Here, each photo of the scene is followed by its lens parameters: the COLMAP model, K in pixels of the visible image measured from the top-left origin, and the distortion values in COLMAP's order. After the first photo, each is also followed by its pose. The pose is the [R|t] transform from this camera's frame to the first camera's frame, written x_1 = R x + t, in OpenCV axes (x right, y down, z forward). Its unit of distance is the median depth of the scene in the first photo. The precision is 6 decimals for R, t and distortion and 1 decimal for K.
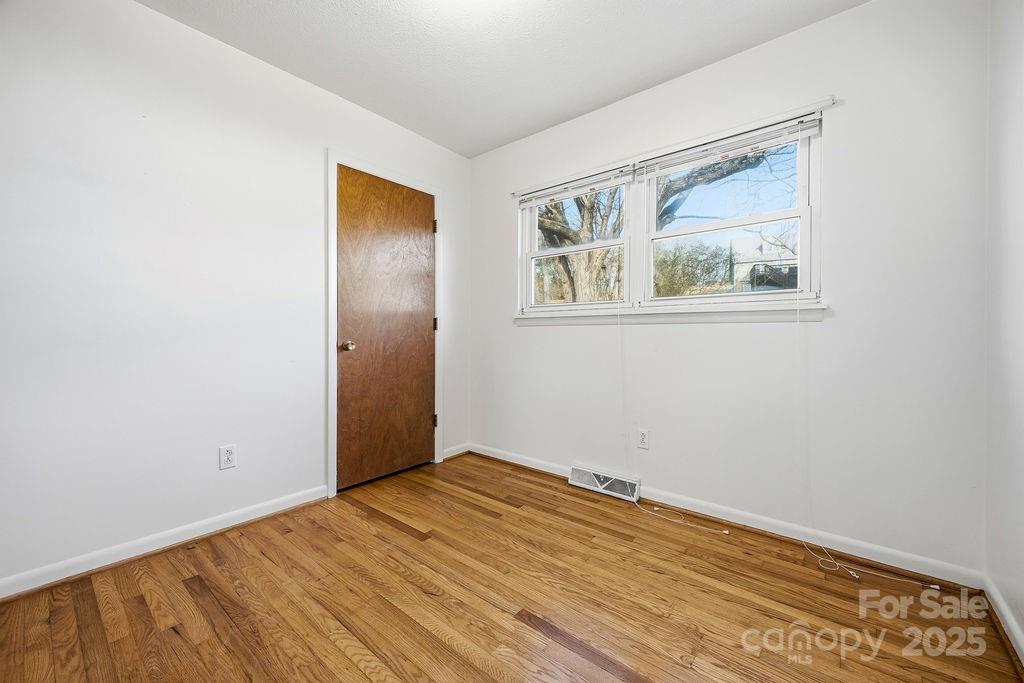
lens RADIAL K [[407.2, 0, 514.5], [0, 407.2, 347.1], [0, 0, 1]] dist [0.011363, -0.003122]
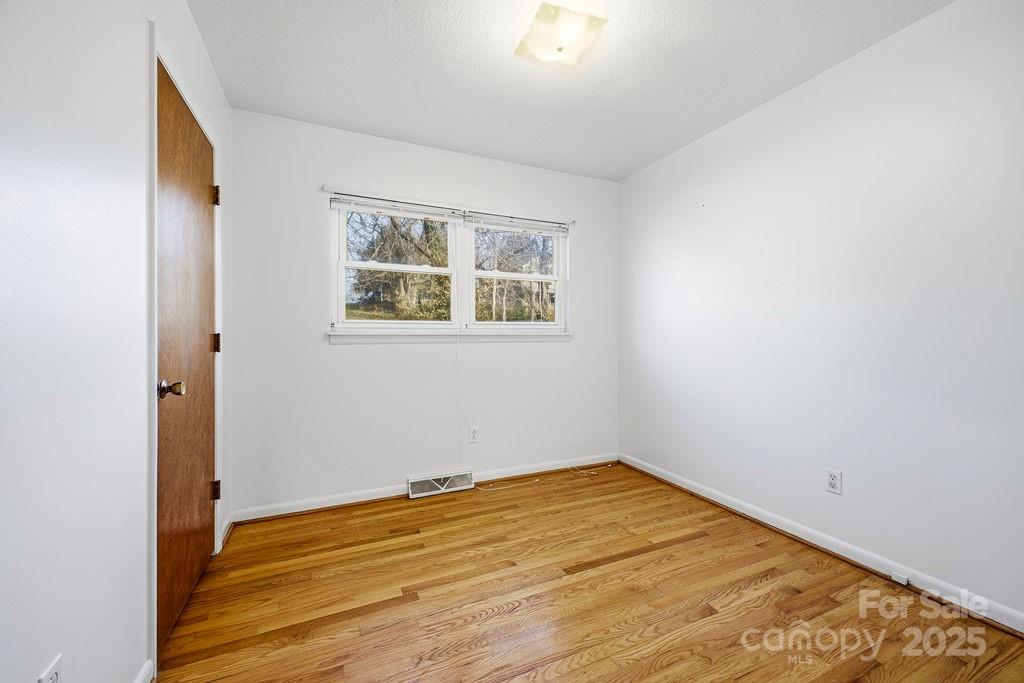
lens RADIAL K [[417.2, 0, 514.1], [0, 417.2, 341.1], [0, 0, 1]] dist [0.010159, -0.000296]
pose [[0.419457, -0.014943, 0.907652, -0.775343], [0.033725, 0.999431, 0.000868, -0.055475], [-0.907148, 0.030246, 0.419722, 0.350337]]
